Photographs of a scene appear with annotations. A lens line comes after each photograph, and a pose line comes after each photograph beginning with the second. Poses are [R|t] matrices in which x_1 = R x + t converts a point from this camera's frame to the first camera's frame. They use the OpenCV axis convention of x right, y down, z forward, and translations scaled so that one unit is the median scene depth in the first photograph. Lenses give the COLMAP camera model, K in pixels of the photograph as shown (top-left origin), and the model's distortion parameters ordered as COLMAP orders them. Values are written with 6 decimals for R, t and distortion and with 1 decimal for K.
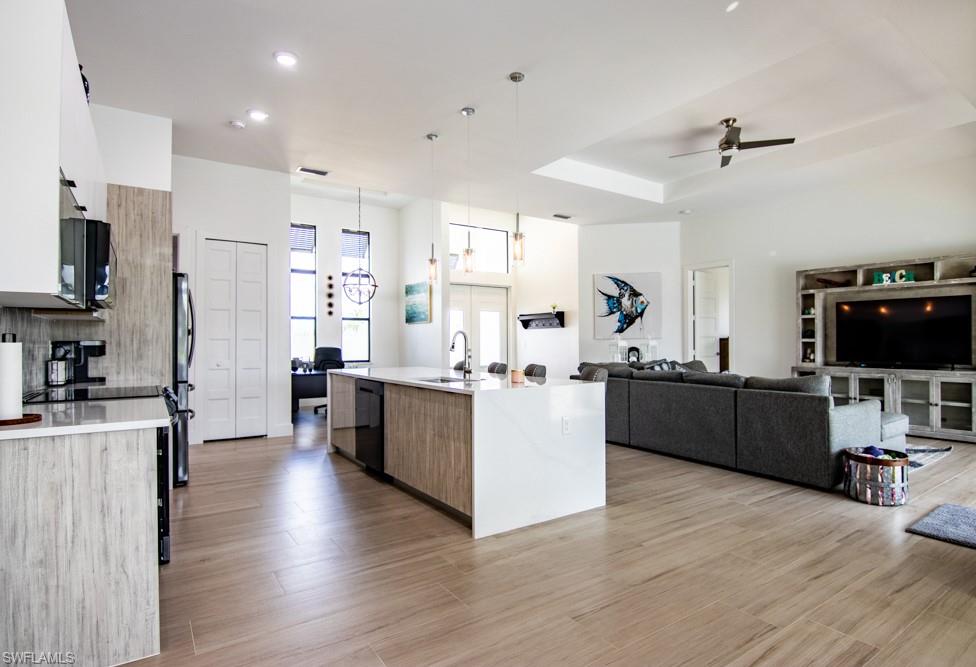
lens RADIAL K [[520.4, 0, 488.6], [0, 520.4, 337.3], [0, 0, 1]] dist [-0.020536, -0.000688]
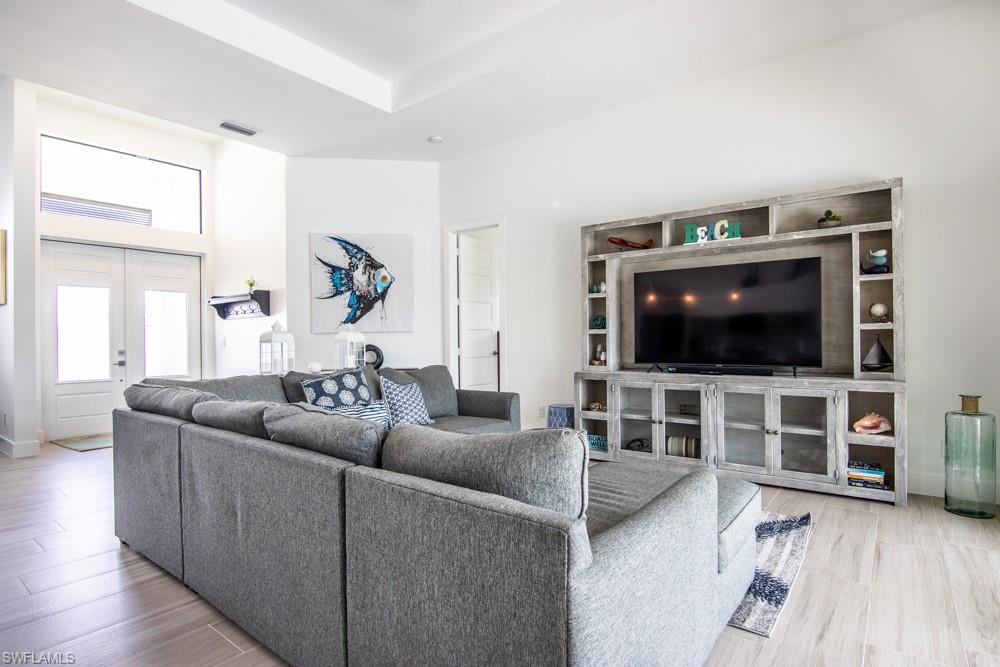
lens RADIAL K [[519.2, 0, 495.7], [0, 519.2, 337.8], [0, 0, 1]] dist [0.001920, -0.000122]
pose [[0.952082, -0.005987, 0.305783, 0.293132], [0.004992, 0.999979, 0.004033, 0.010162], [-0.305801, -0.002313, 0.952093, 0.409784]]
